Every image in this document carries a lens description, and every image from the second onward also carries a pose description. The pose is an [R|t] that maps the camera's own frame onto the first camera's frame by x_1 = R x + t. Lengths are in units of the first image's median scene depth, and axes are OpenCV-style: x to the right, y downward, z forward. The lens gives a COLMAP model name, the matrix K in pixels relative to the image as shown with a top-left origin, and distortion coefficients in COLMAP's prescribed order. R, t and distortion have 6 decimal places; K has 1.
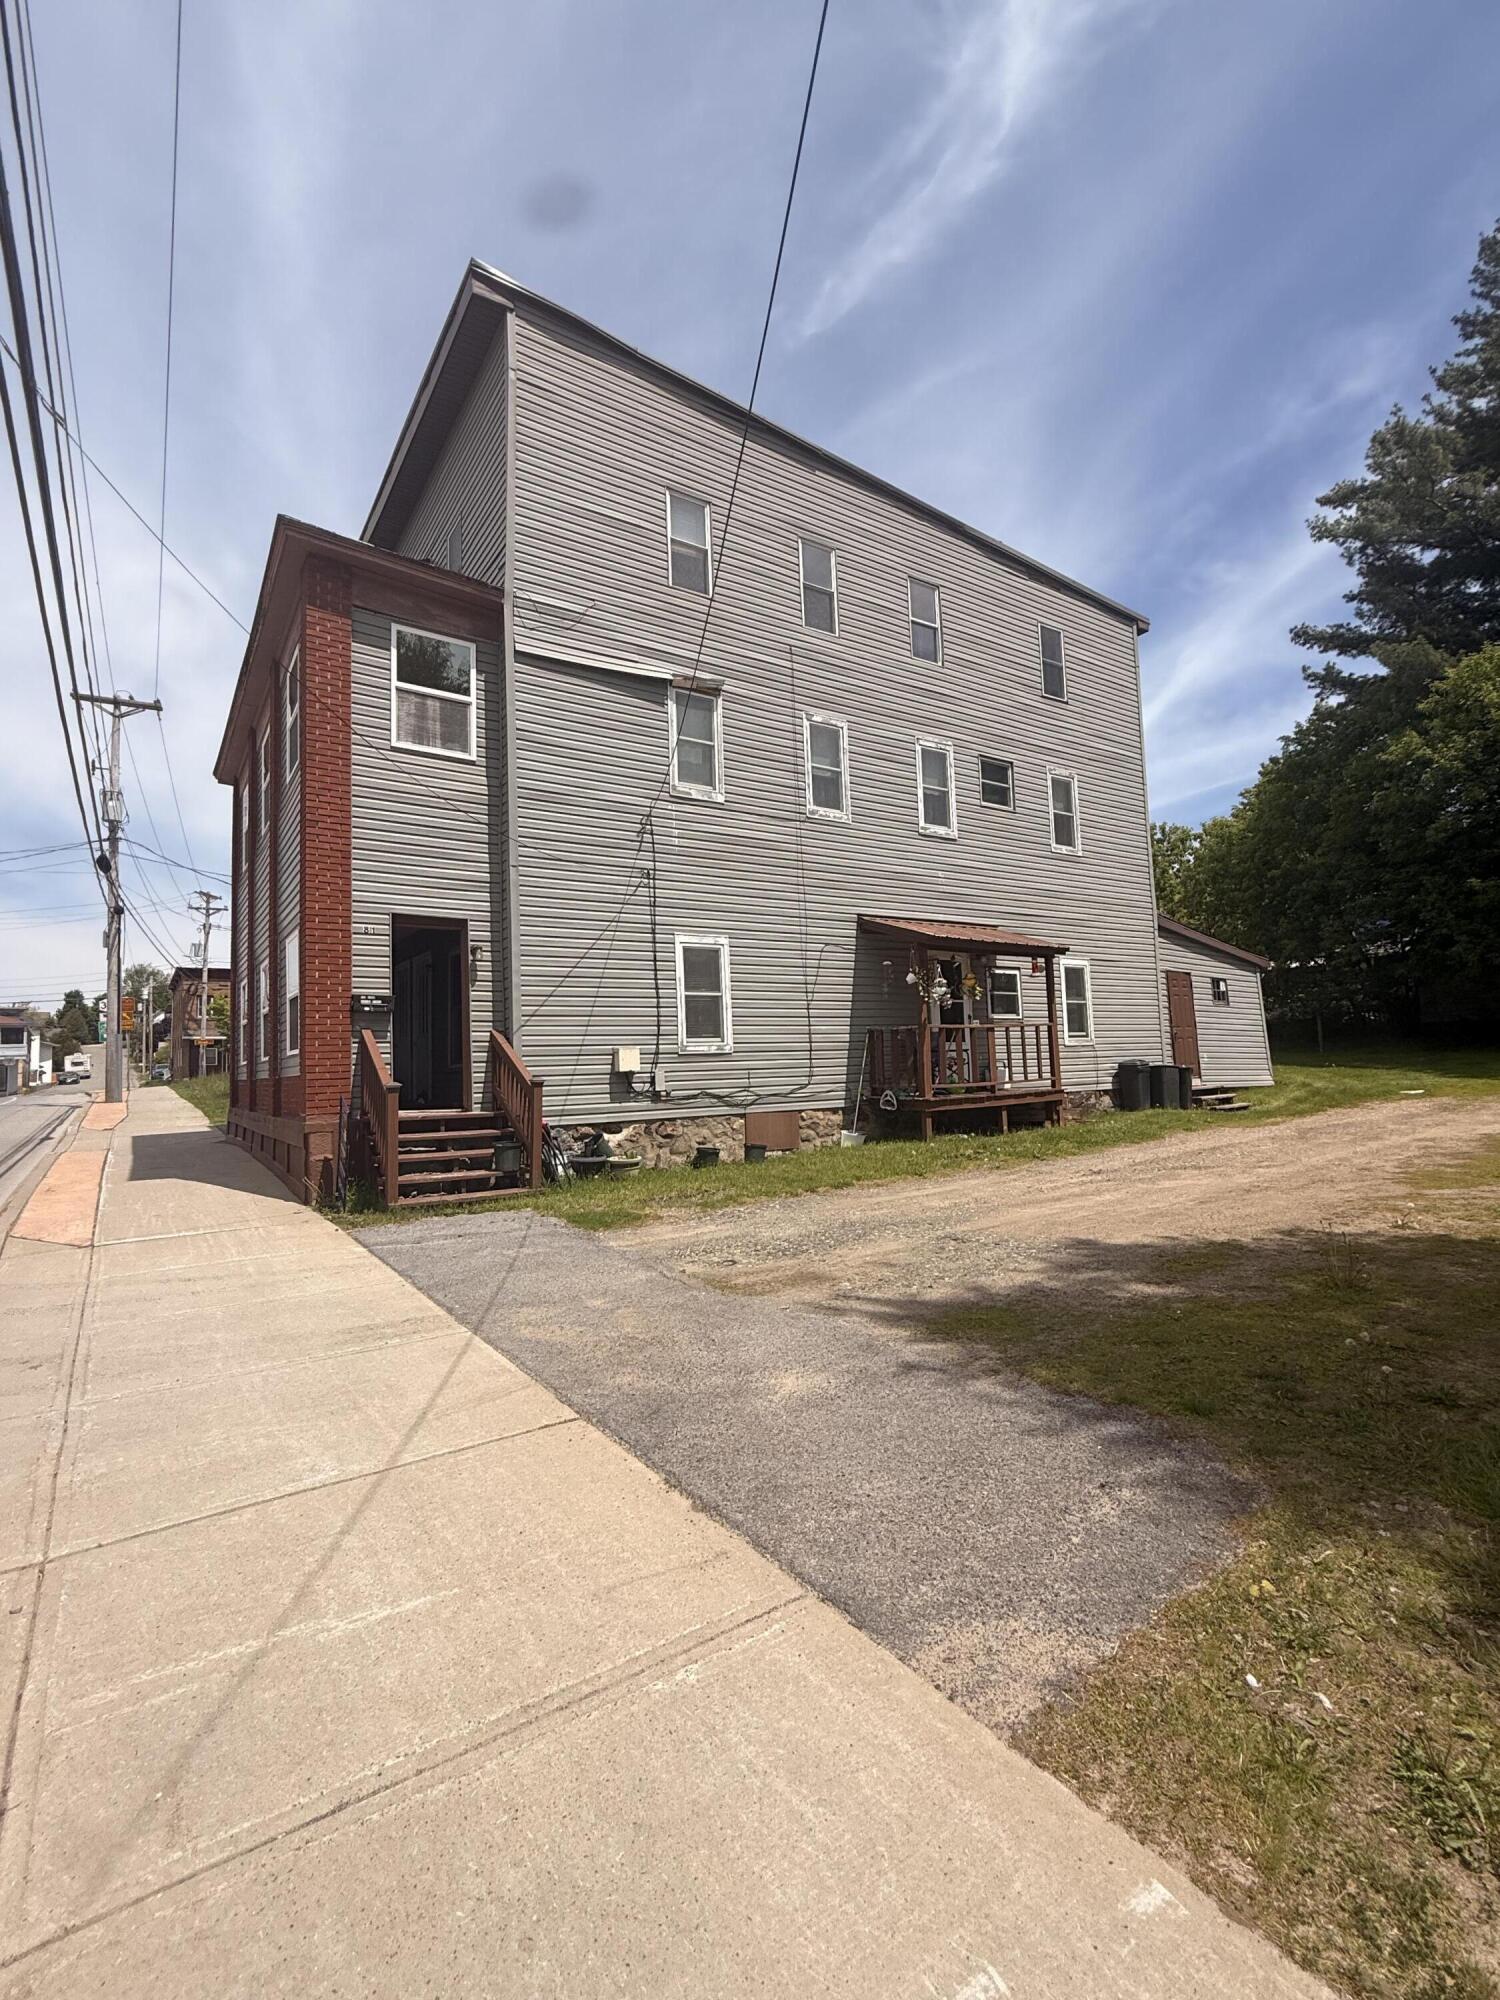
lens RADIAL K [[918.8, 0, 747.5], [0, 918.8, 999.4], [0, 0, 1]] dist [0.000424, -0.000218]
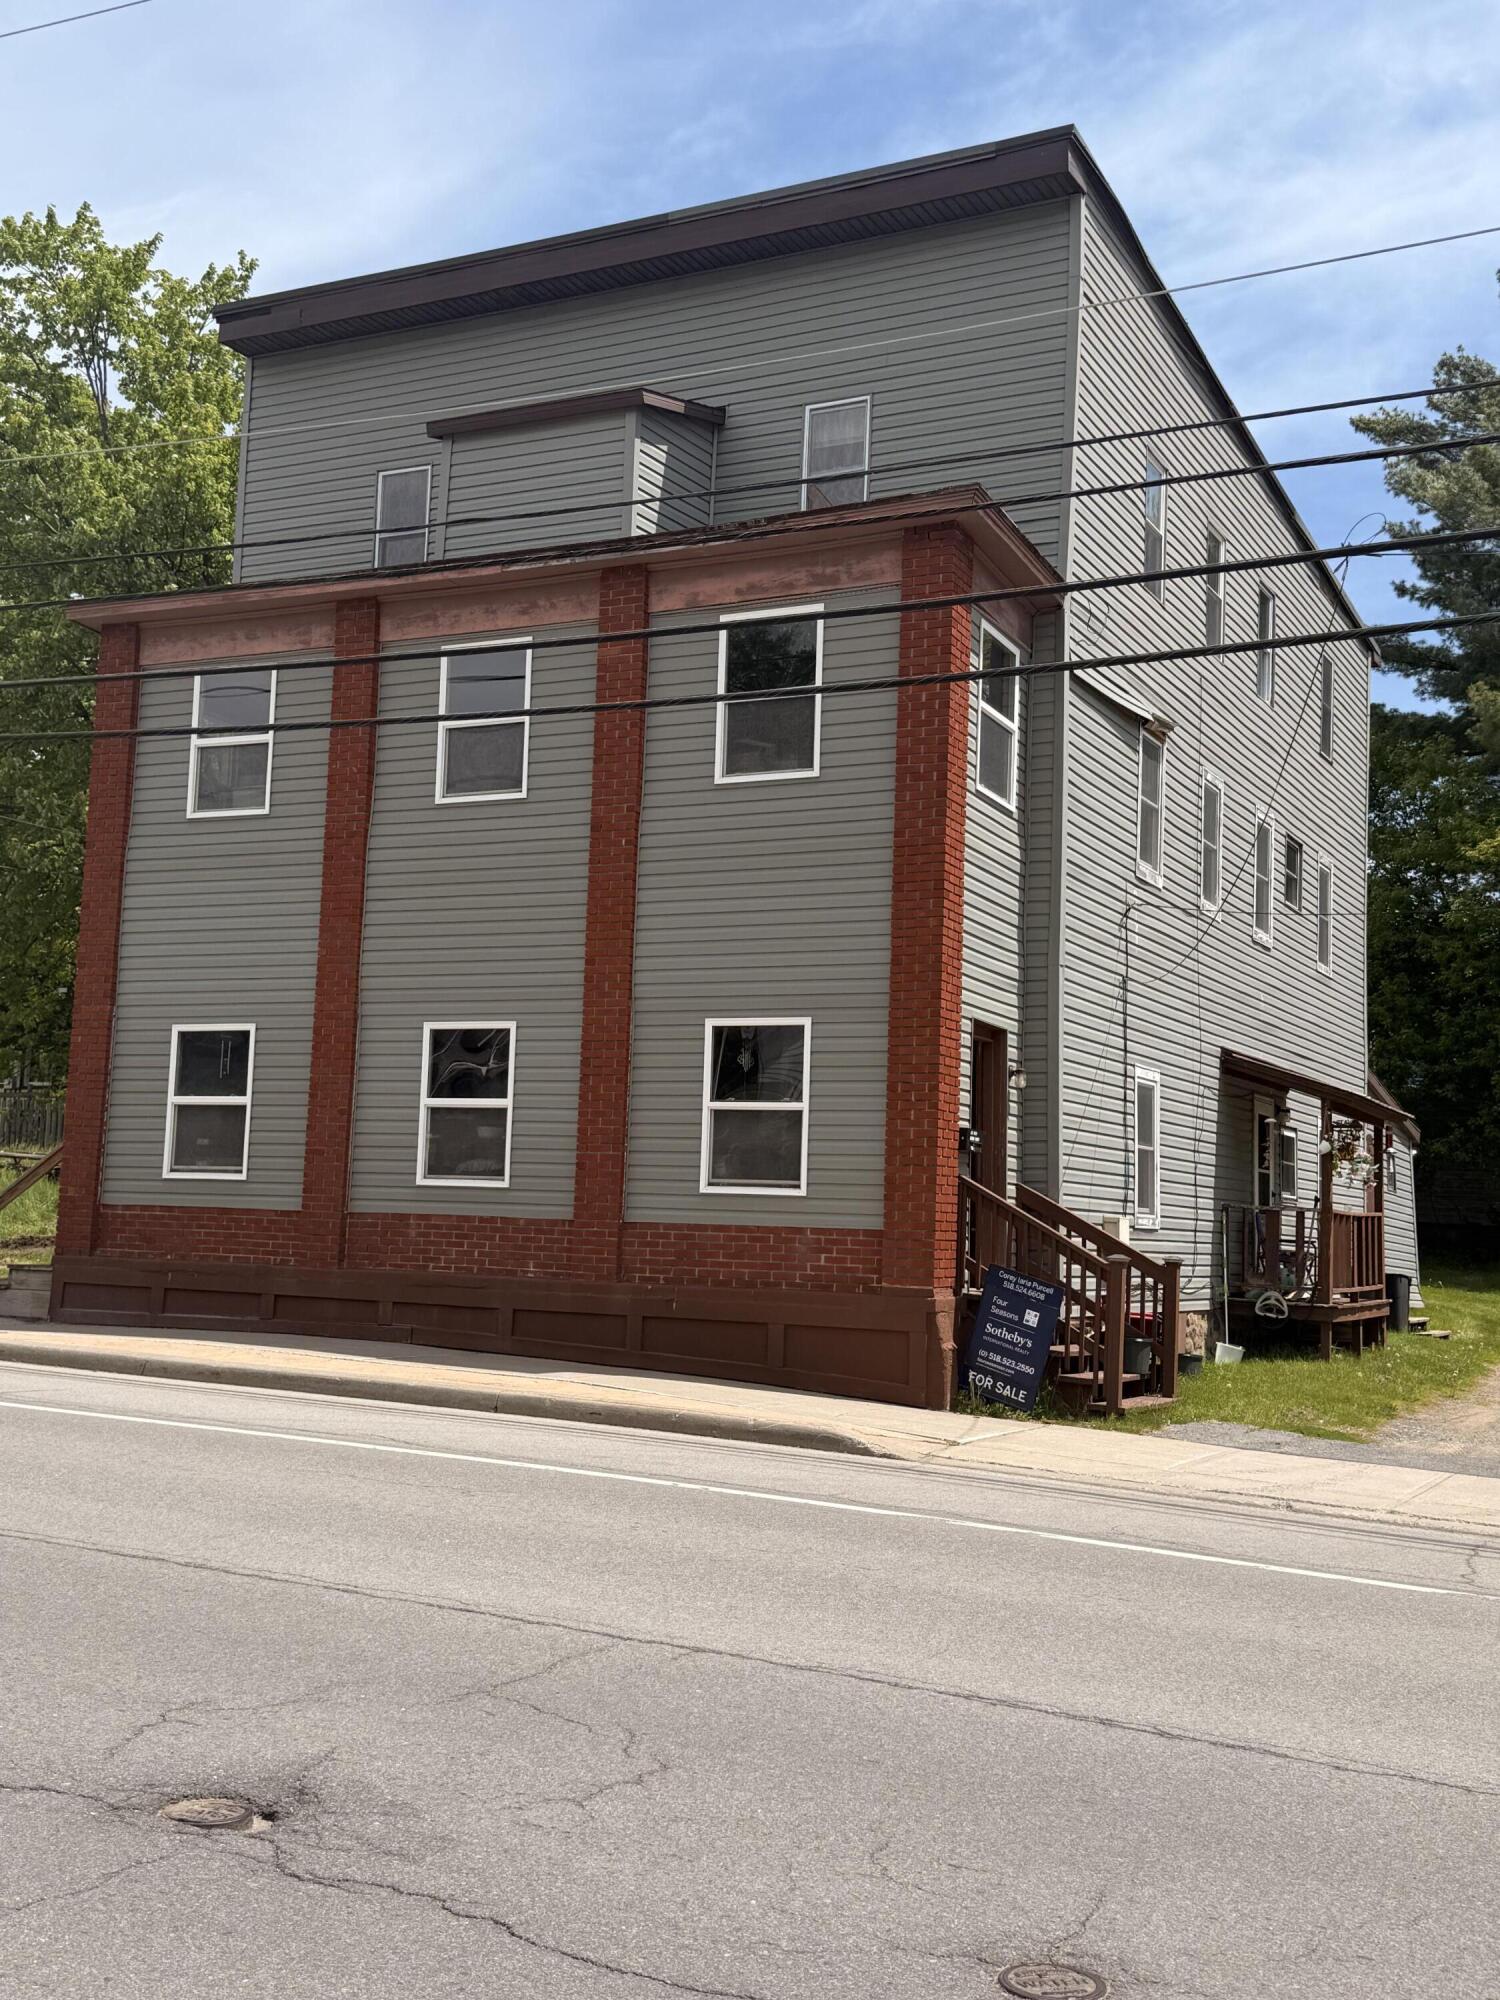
lens RADIAL K [[2102.5, 0, 742.0], [0, 2102.5, 1012.3], [0, 0, 1]] dist [0.088516, 0.000000]
pose [[0.869740, 0.120479, 0.478578, -1.099515], [-0.111207, 0.992647, -0.047791, 0.002390], [-0.480817, -0.011656, 0.876744, -0.317539]]
